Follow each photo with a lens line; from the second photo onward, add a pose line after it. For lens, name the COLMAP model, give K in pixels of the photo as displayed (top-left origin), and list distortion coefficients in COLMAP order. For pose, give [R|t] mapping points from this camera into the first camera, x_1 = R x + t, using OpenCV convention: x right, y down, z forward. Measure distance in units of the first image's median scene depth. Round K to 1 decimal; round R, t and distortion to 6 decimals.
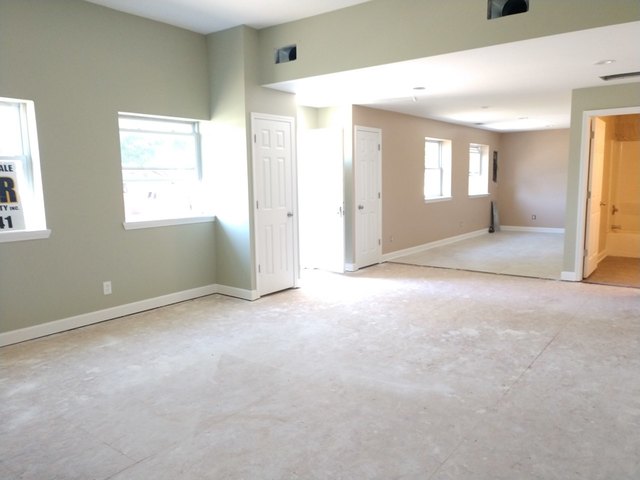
lens RADIAL K [[487.4, 0, 315.9], [0, 487.4, 243.9], [0, 0, 1]] dist [0.020117, -0.016053]
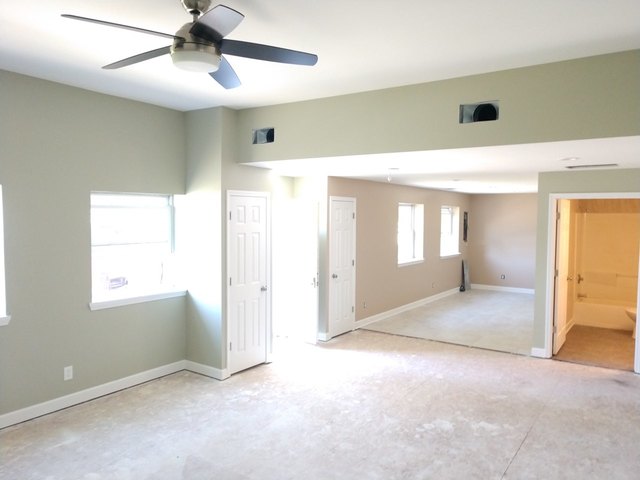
lens RADIAL K [[487.4, 0, 316.4], [0, 487.4, 242.2], [0, 0, 1]] dist [0.020117, -0.016053]
pose [[0.998183, 0.021409, 0.056325, -0.004344], [-0.016860, 0.996648, -0.080048, -0.088035], [-0.057850, 0.078952, 0.995198, 0.004459]]
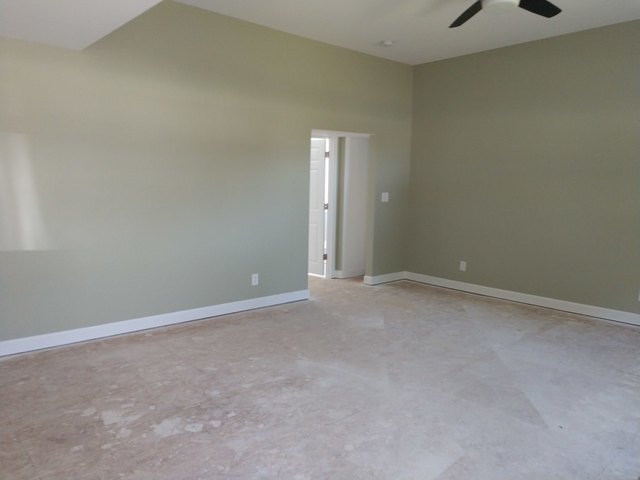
lens RADIAL K [[487.4, 0, 317.5], [0, 487.4, 239.8], [0, 0, 1]] dist [0.020117, -0.016053]
pose [[-0.983491, -0.018180, 0.180042, 0.013236], [0.027207, 0.968776, 0.246441, -0.175879], [-0.178900, 0.247270, -0.952288, 1.285214]]
